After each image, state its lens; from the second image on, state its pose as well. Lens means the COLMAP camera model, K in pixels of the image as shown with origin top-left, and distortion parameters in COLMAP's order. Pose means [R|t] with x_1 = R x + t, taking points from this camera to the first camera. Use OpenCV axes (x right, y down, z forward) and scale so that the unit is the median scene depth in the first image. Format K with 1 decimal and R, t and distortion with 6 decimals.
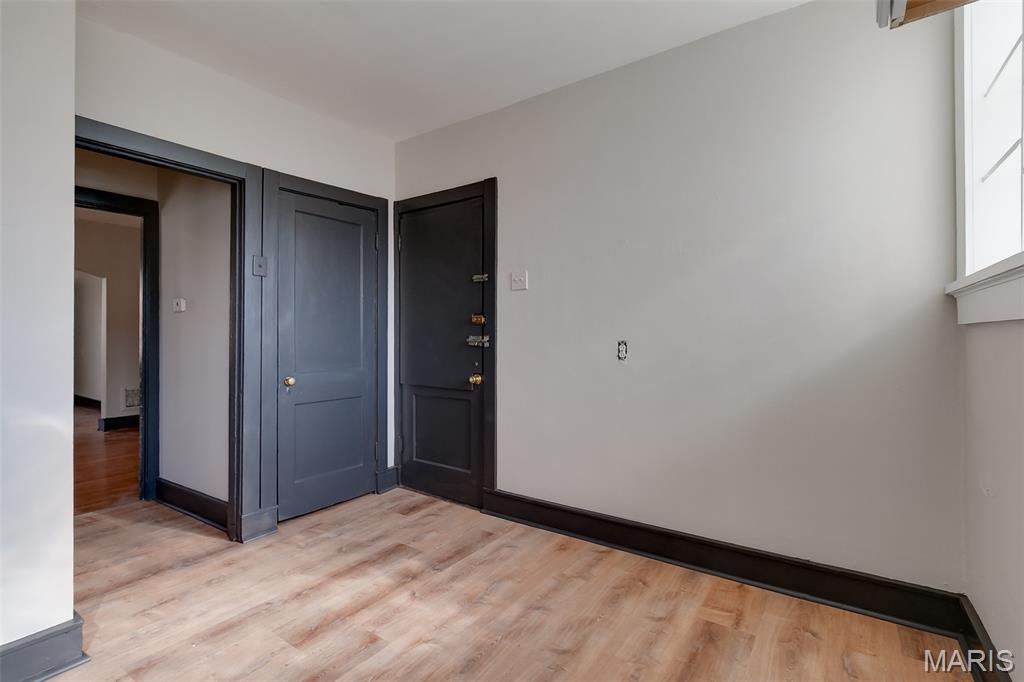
lens RADIAL K [[467.7, 0, 517.2], [0, 467.7, 334.5], [0, 0, 1]] dist [0.000869, -0.000515]
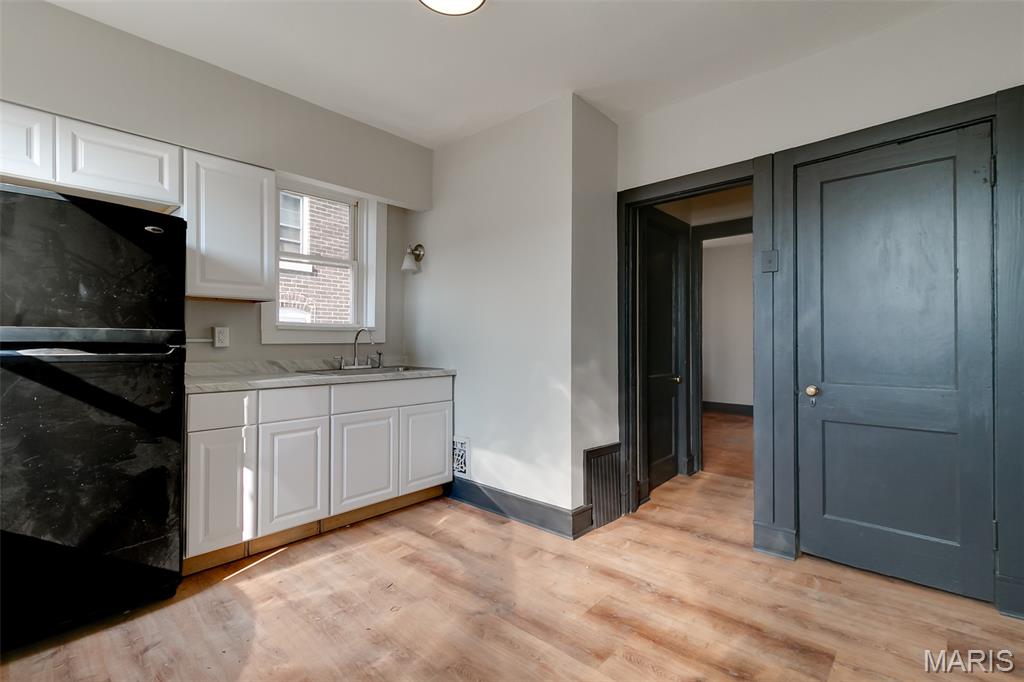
lens RADIAL K [[467.7, 0, 517.2], [0, 467.7, 334.5], [0, 0, 1]] dist [0.000869, -0.000515]
pose [[-0.119257, -0.005569, -0.992848, 0.508355], [0.011456, 0.999910, -0.006984, -0.000146], [0.992797, -0.012207, -0.119183, 0.726318]]
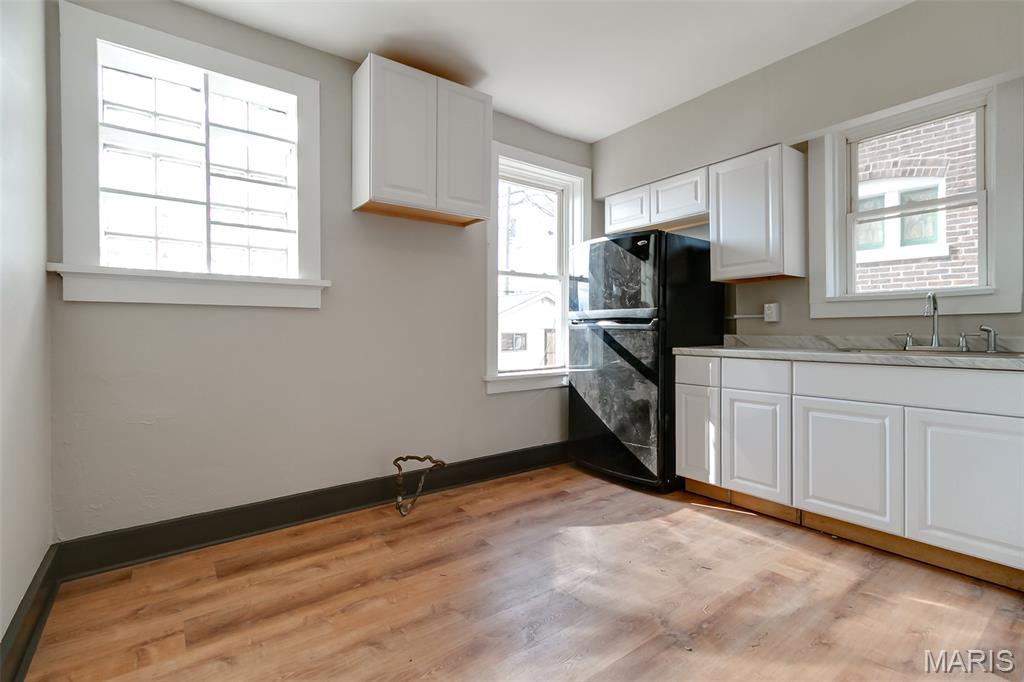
lens RADIAL K [[467.7, 0, 517.2], [0, 467.7, 334.5], [0, 0, 1]] dist [0.000869, -0.000515]
pose [[-0.950040, 0.008301, 0.312018, -0.337866], [0.006424, 0.999955, -0.007045, 0.056333], [-0.312062, -0.004688, -0.950050, 1.310765]]
